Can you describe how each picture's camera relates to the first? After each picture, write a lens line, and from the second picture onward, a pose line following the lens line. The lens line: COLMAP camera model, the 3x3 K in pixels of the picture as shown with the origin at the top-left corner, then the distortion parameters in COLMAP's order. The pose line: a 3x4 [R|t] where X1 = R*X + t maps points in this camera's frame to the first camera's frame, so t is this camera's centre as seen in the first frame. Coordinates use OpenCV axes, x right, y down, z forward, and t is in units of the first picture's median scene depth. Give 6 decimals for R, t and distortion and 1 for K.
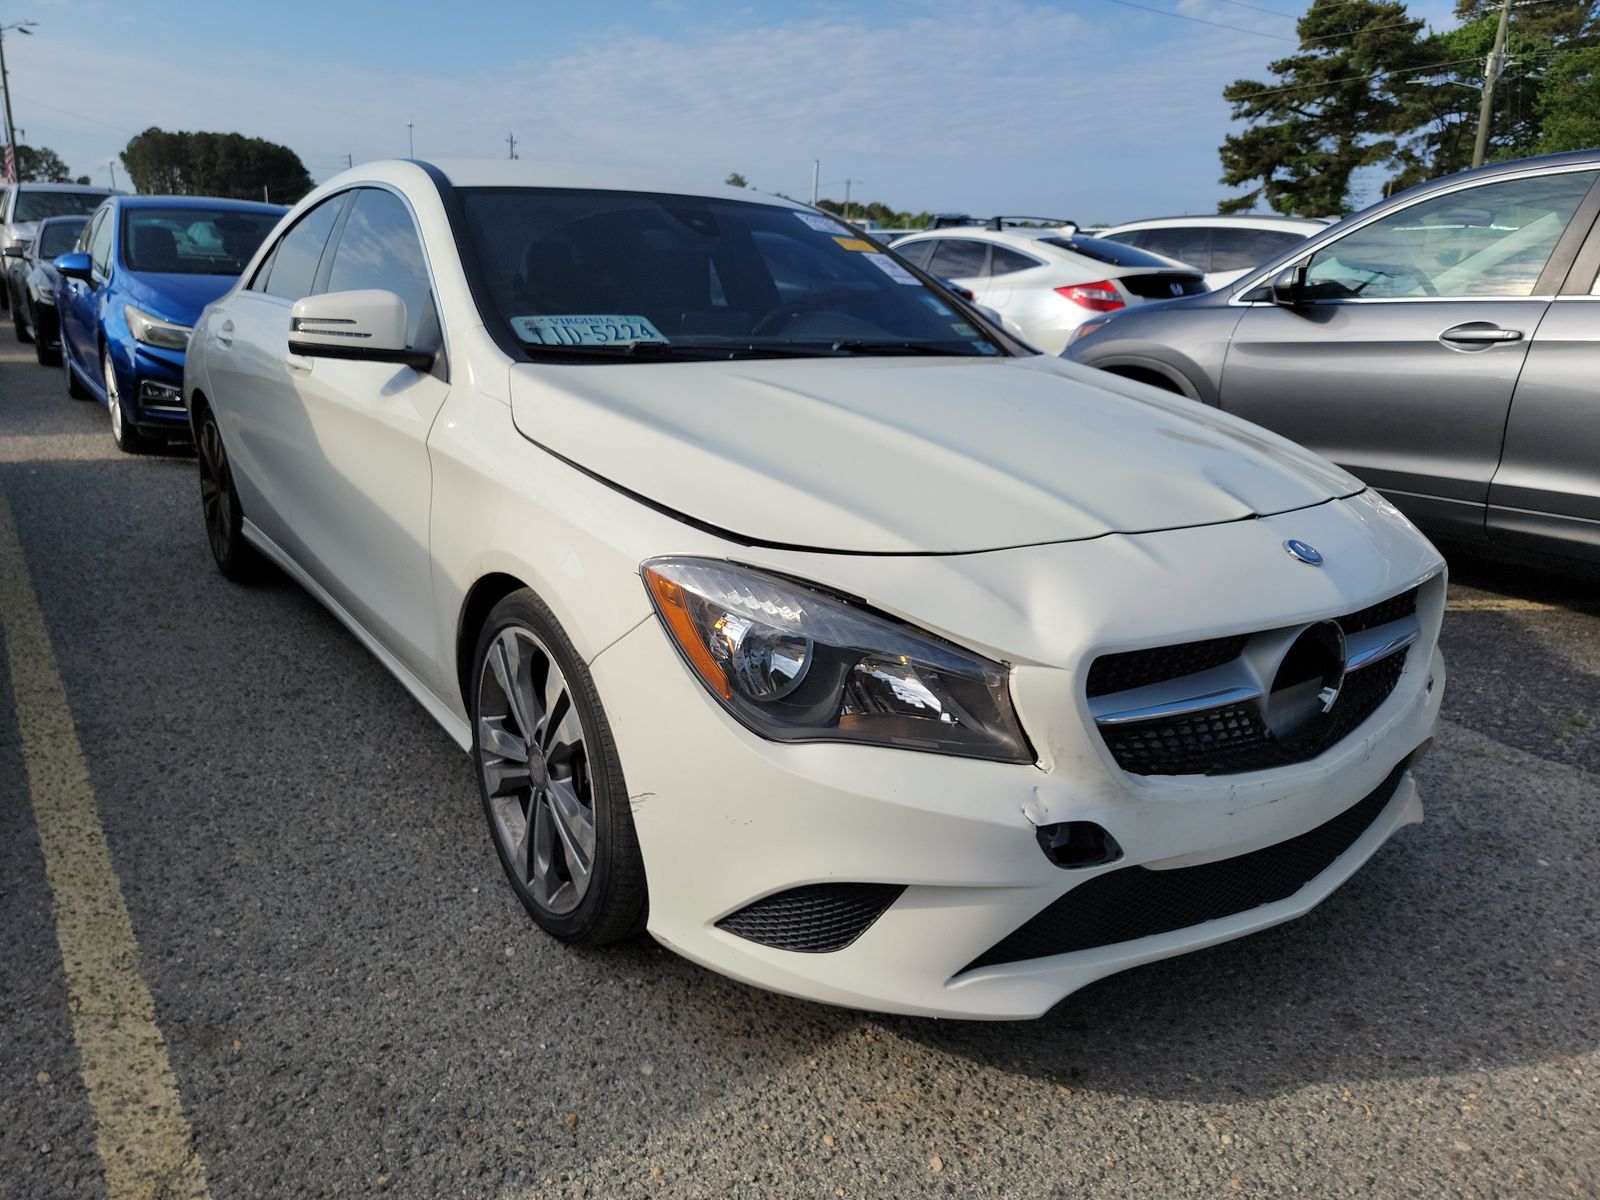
lens RADIAL K [[1127.9, 0, 793.9], [0, 1127.9, 604.0], [0, 0, 1]] dist [0.045866, -0.034808]
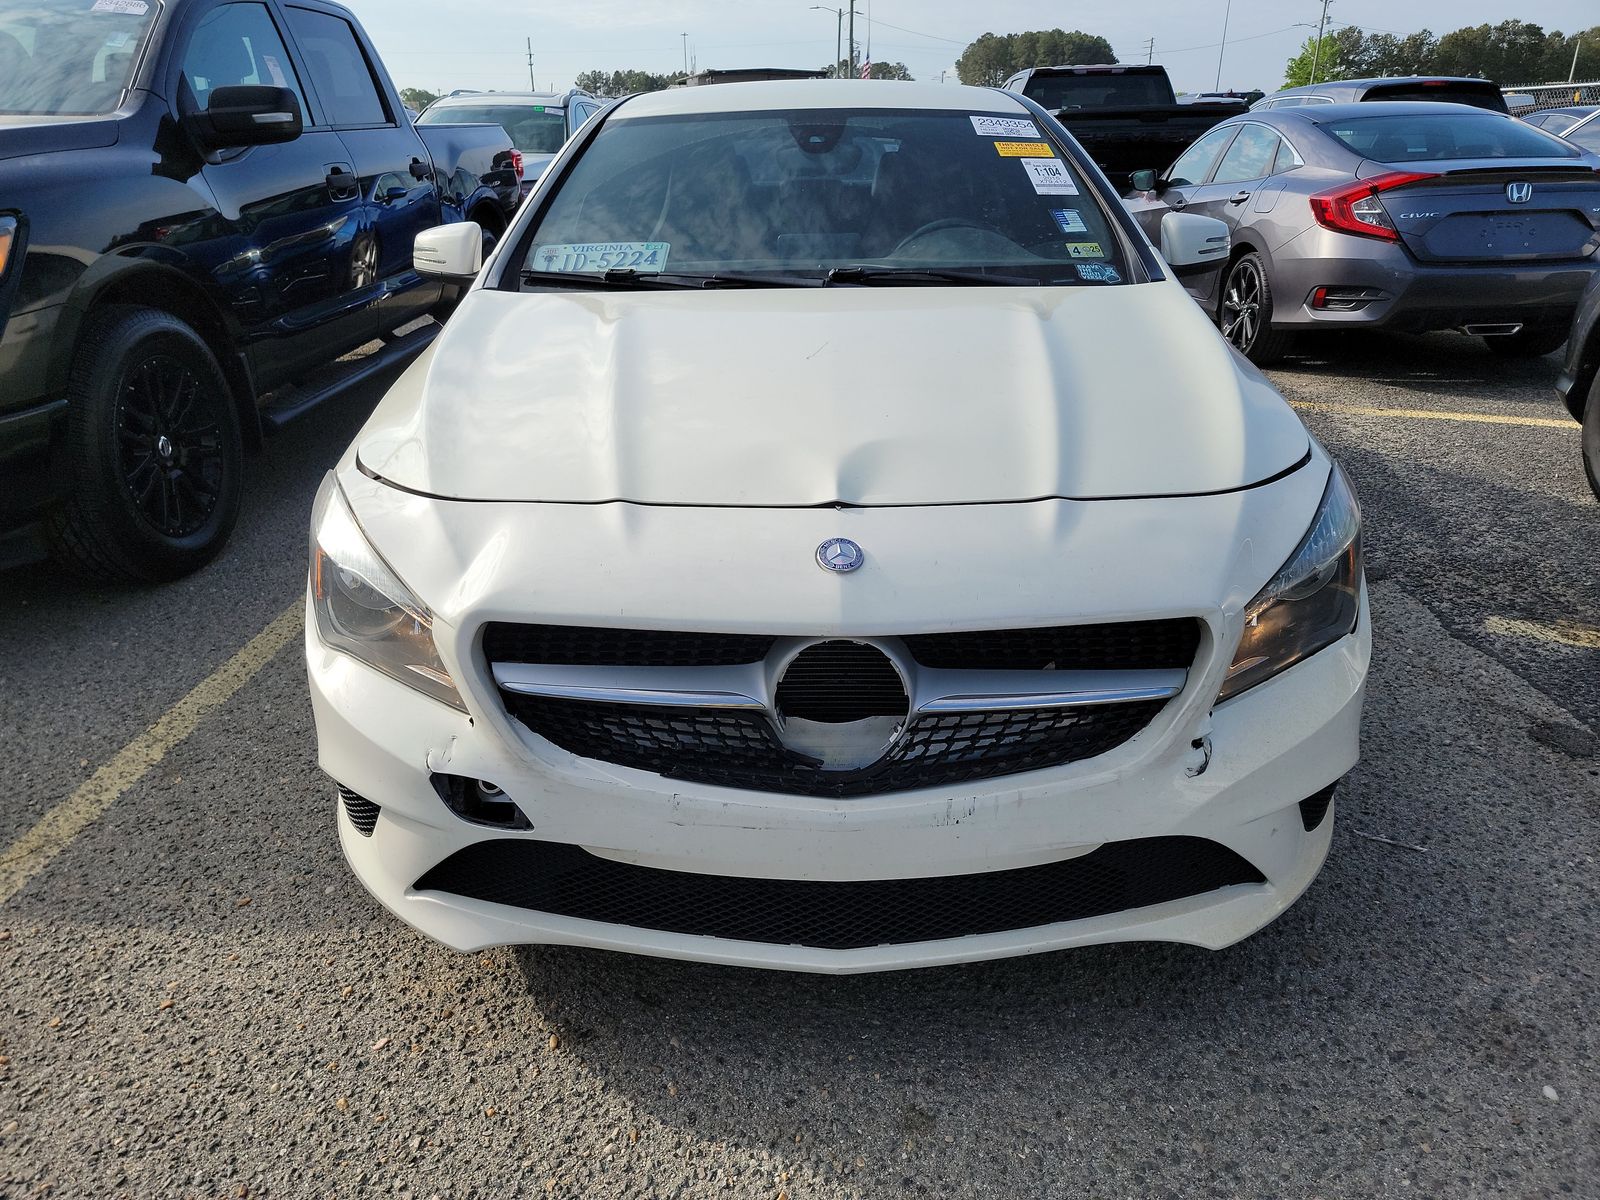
lens RADIAL K [[1127.9, 0, 796.7], [0, 1127.9, 596.3], [0, 0, 1]] dist [0.045866, -0.034808]
pose [[0.800683, 0.178253, -0.571955, 0.905364], [-0.131119, 0.983704, 0.123023, -0.113569], [0.584563, -0.023508, 0.811008, 0.311628]]
